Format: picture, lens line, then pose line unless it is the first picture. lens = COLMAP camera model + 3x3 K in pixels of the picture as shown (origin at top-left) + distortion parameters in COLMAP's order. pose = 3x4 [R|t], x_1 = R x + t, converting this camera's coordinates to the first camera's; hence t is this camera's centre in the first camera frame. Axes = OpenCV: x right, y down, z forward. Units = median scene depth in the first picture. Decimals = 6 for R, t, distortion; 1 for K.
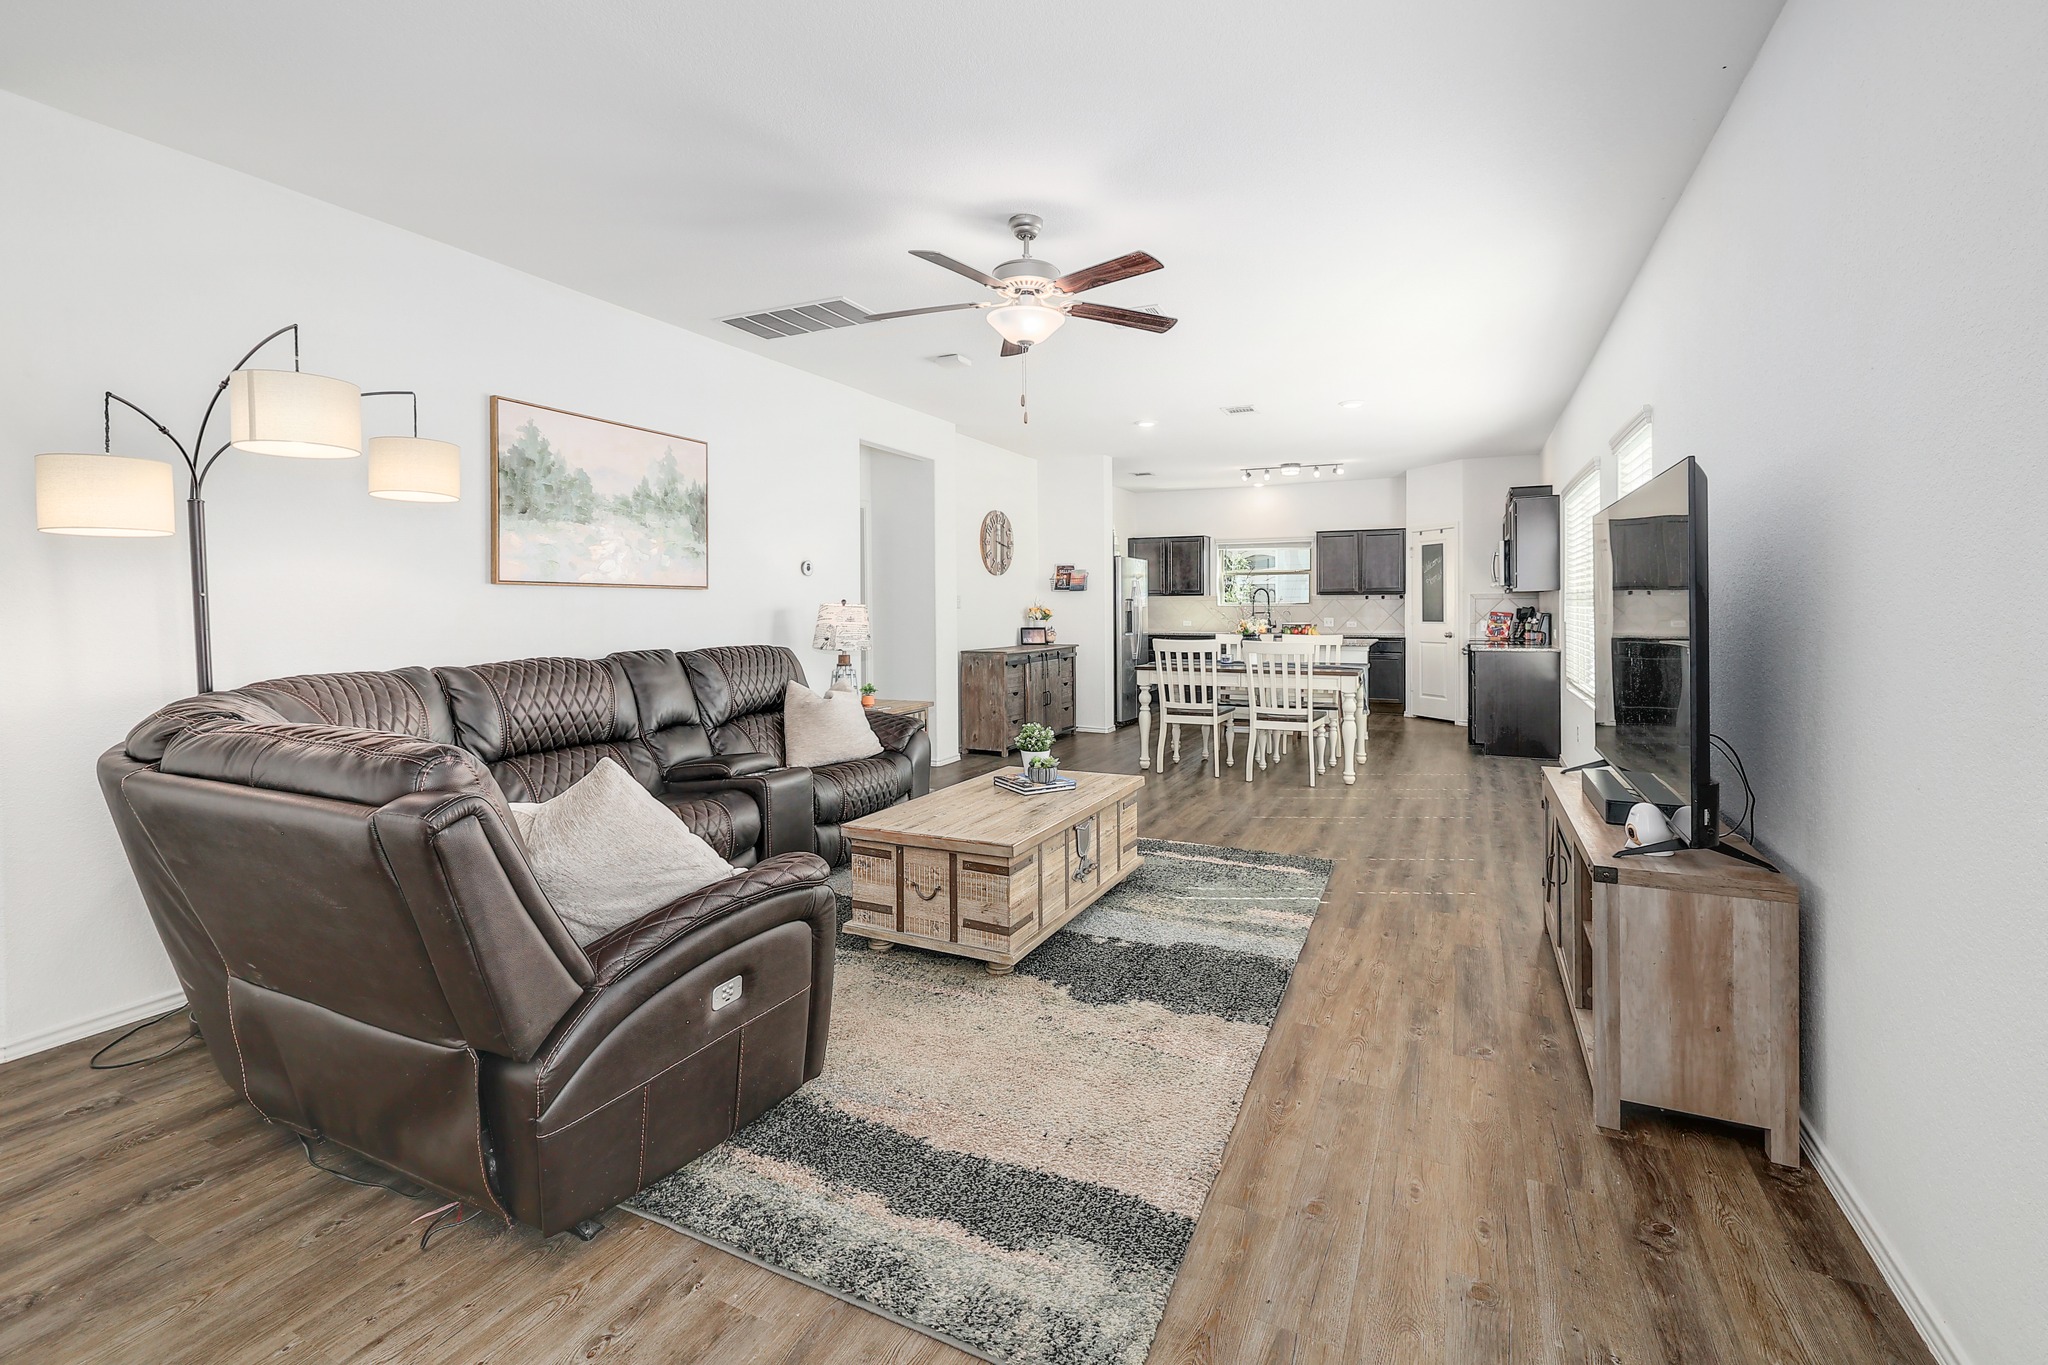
lens RADIAL K [[892.3, 0, 1017.3], [0, 892.3, 585.6], [0, 0, 1]] dist [0.001101, 0.000133]
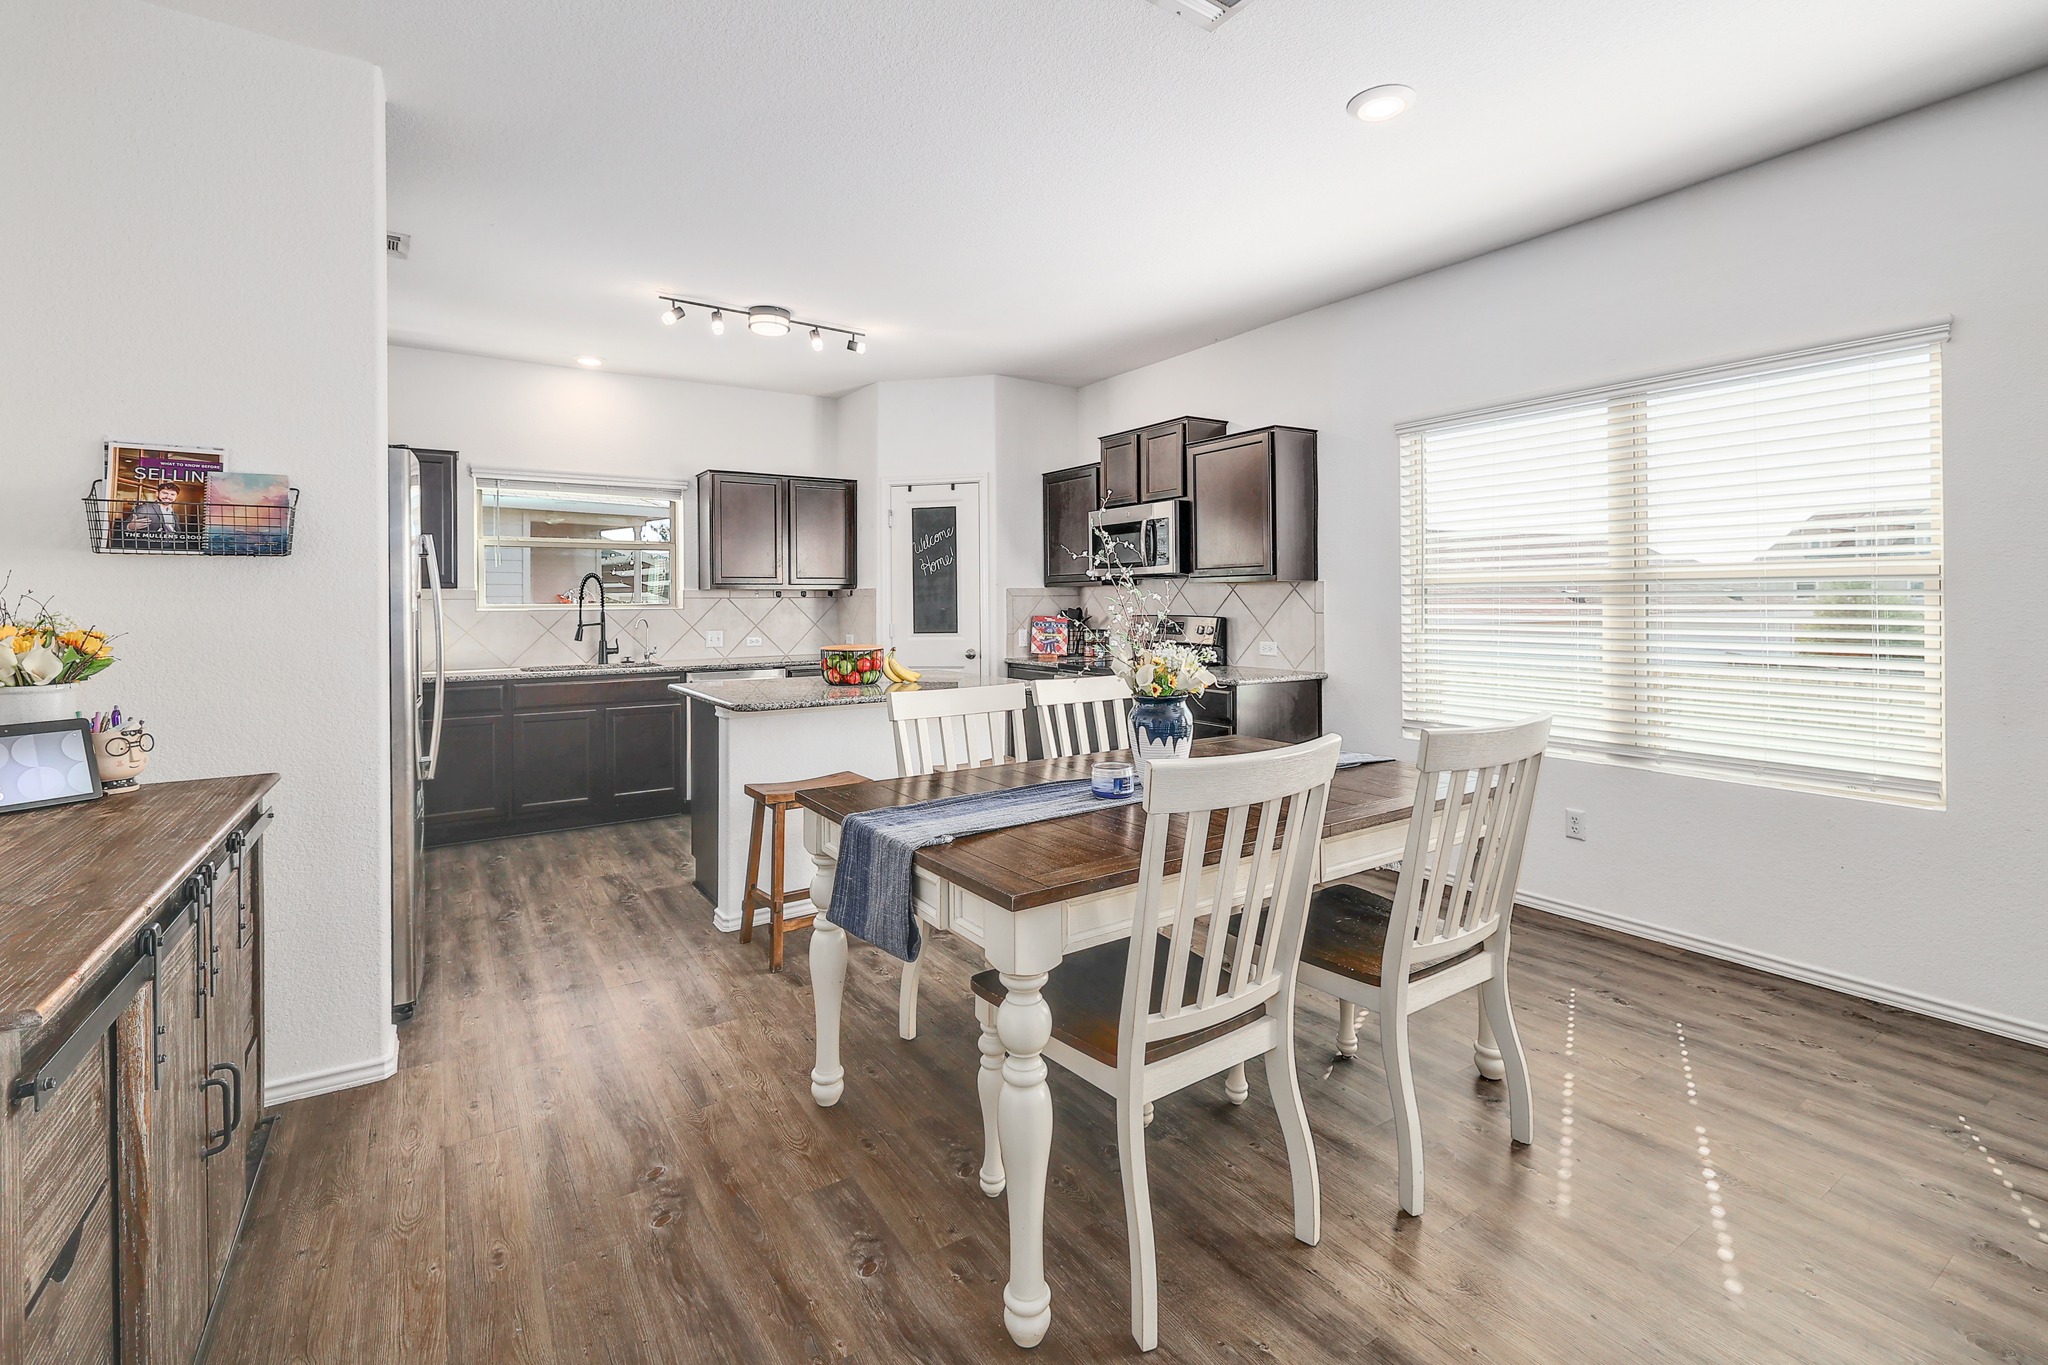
lens RADIAL K [[904.2, 0, 1030.2], [0, 904.2, 598.0], [0, 0, 1]] dist [0.003783, 0.000169]
pose [[0.491083, 0.001276, 0.871112, -0.044707], [-0.005716, 0.999982, 0.001758, 0.015360], [-0.871094, -0.005842, 0.491081, 0.632609]]
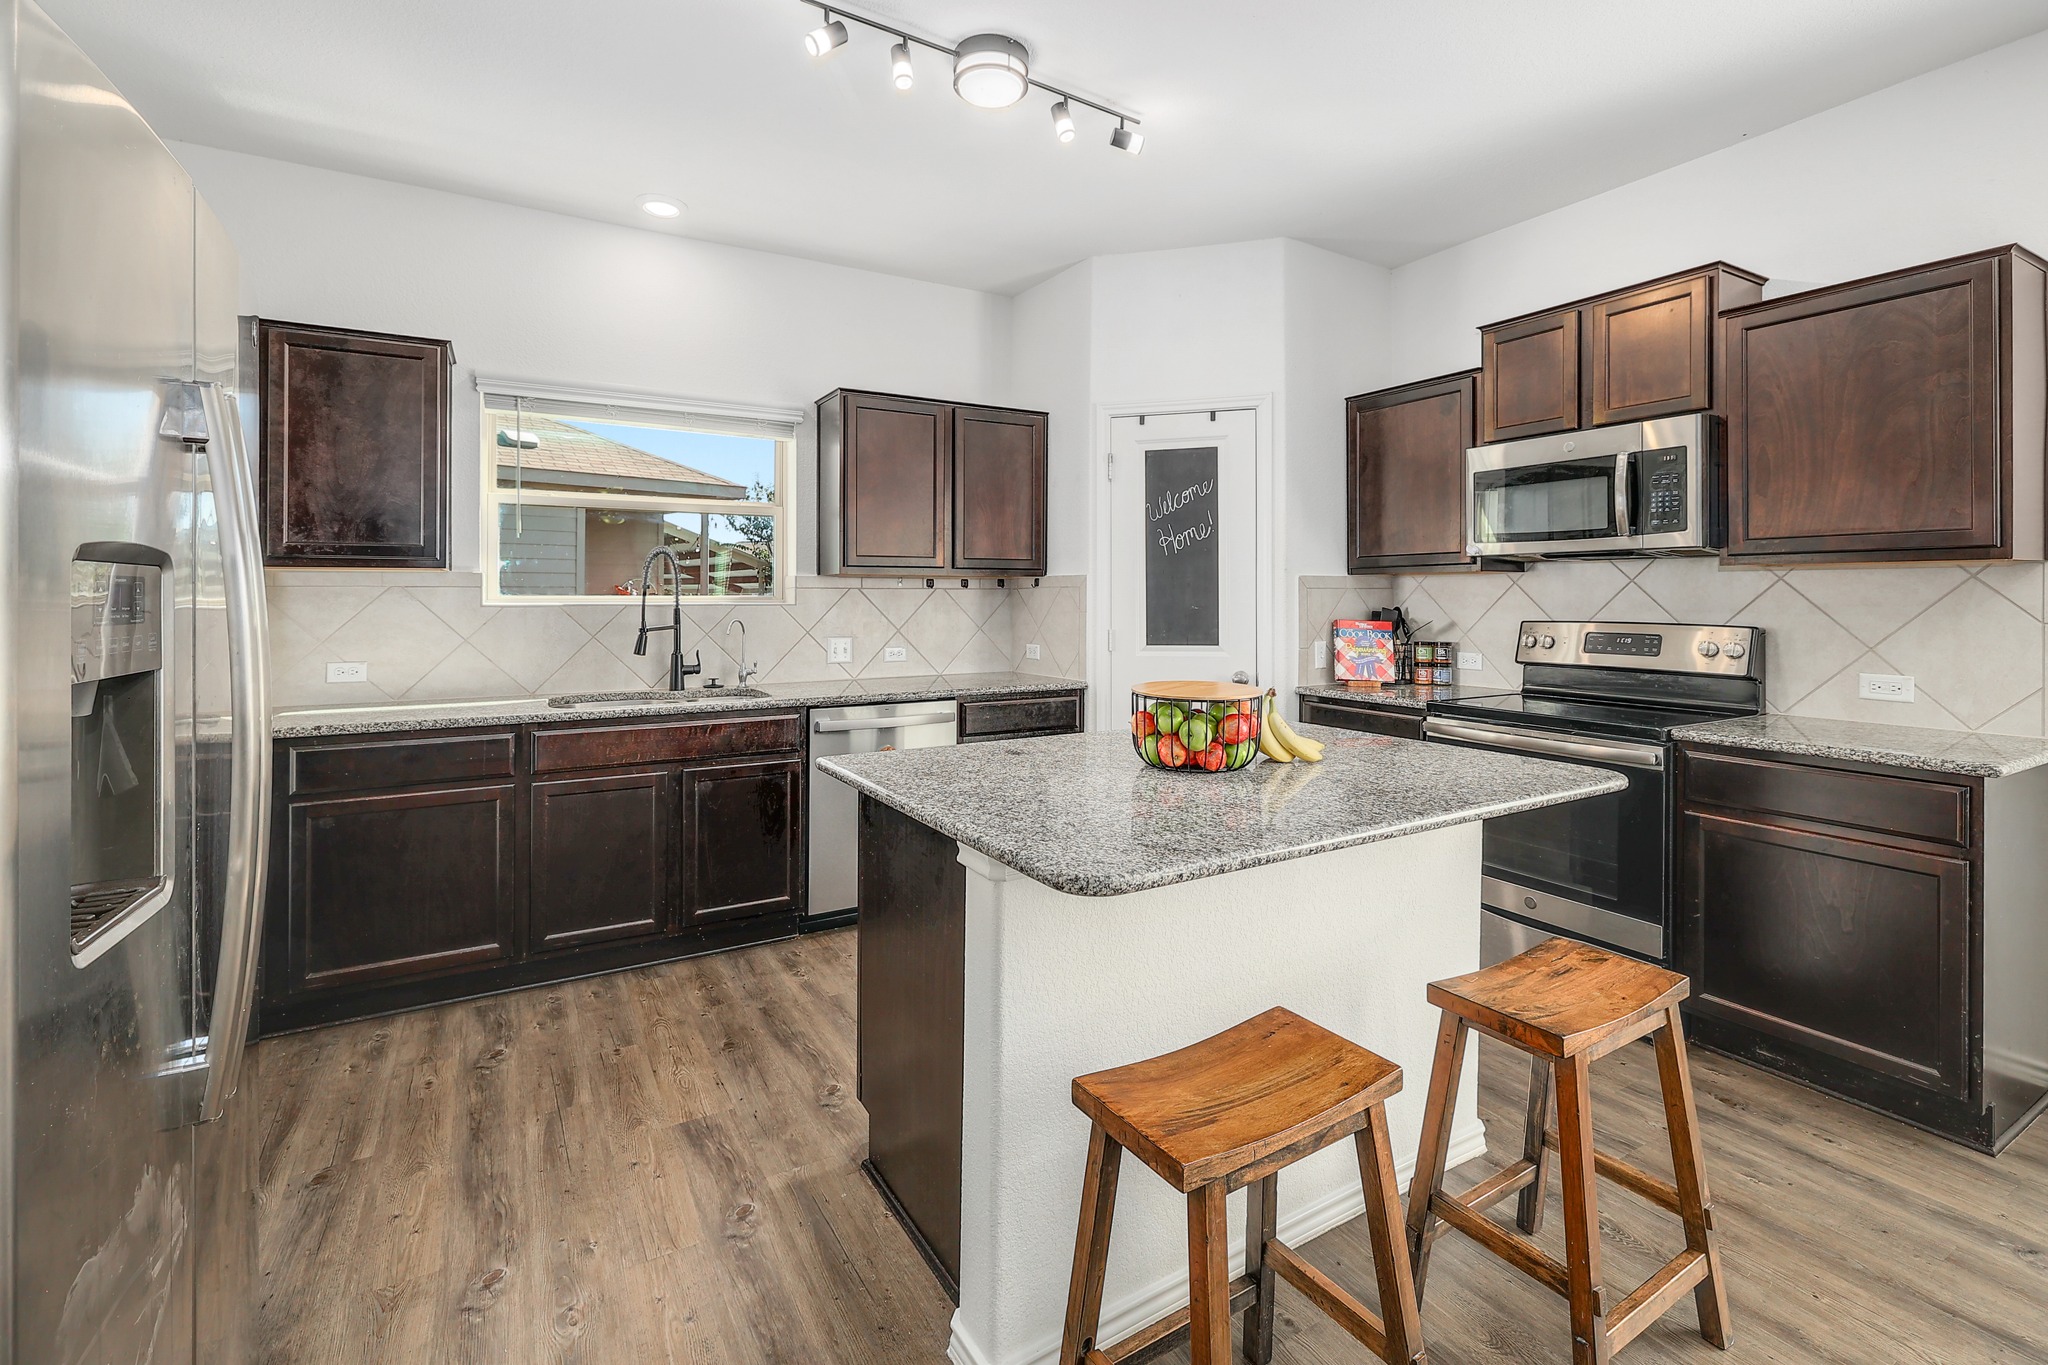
lens RADIAL K [[892.3, 0, 1017.3], [0, 892.3, 585.6], [0, 0, 1]] dist [0.001101, 0.000133]
pose [[0.542776, 0.012712, 0.839781, 0.095946], [-0.012074, 0.999900, -0.007332, 0.018449], [-0.839791, -0.006160, 0.542875, 0.842733]]
